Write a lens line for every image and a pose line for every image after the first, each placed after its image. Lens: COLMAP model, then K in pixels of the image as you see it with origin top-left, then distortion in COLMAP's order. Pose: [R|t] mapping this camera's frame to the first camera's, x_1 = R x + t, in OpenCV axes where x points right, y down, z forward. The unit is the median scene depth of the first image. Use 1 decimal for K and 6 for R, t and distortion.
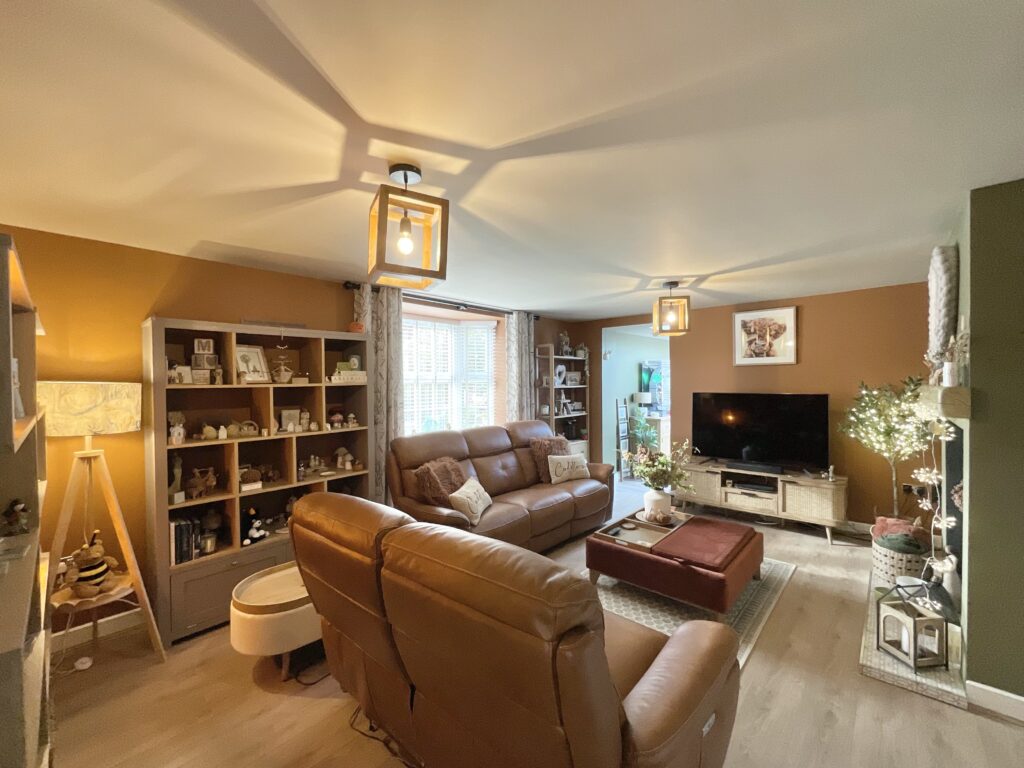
lens RADIAL K [[418.3, 0, 515.2], [0, 418.3, 385.3], [0, 0, 1]] dist [-0.002857, -0.000224]
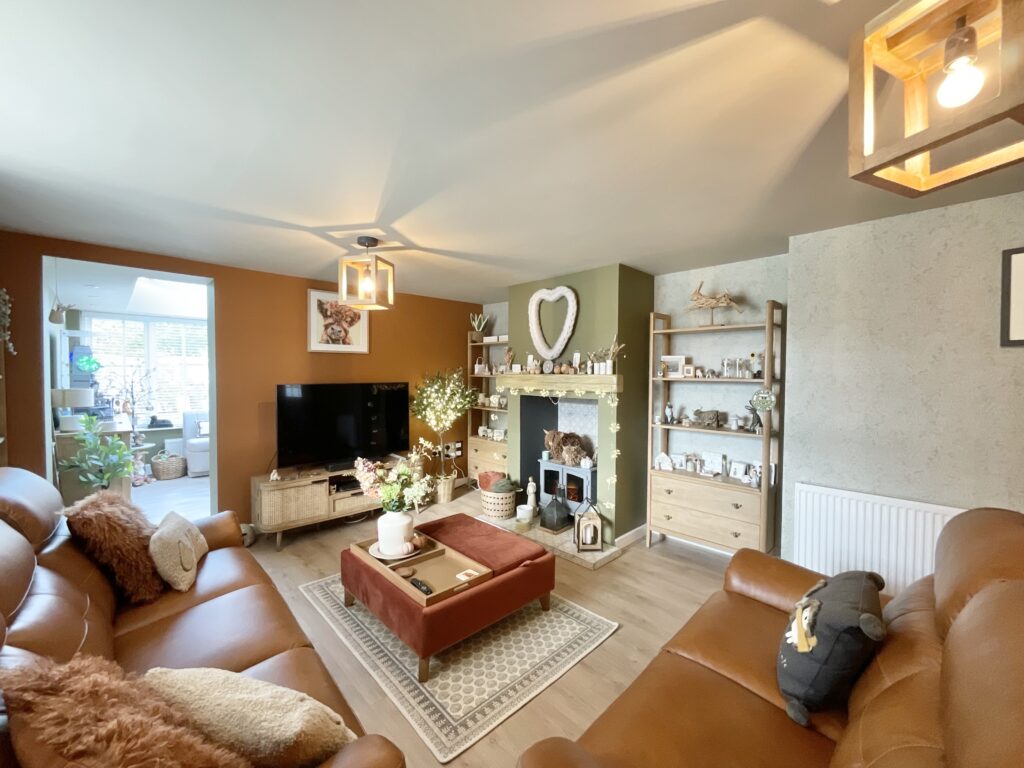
lens RADIAL K [[418.3, 0, 515.2], [0, 418.3, 382.0], [0, 0, 1]] dist [-0.002857, -0.000224]
pose [[0.067117, -0.015669, 0.997622, -0.308321], [0.000410, 0.999877, 0.015677, 0.001675], [-0.997745, -0.000643, 0.067115, 0.558939]]
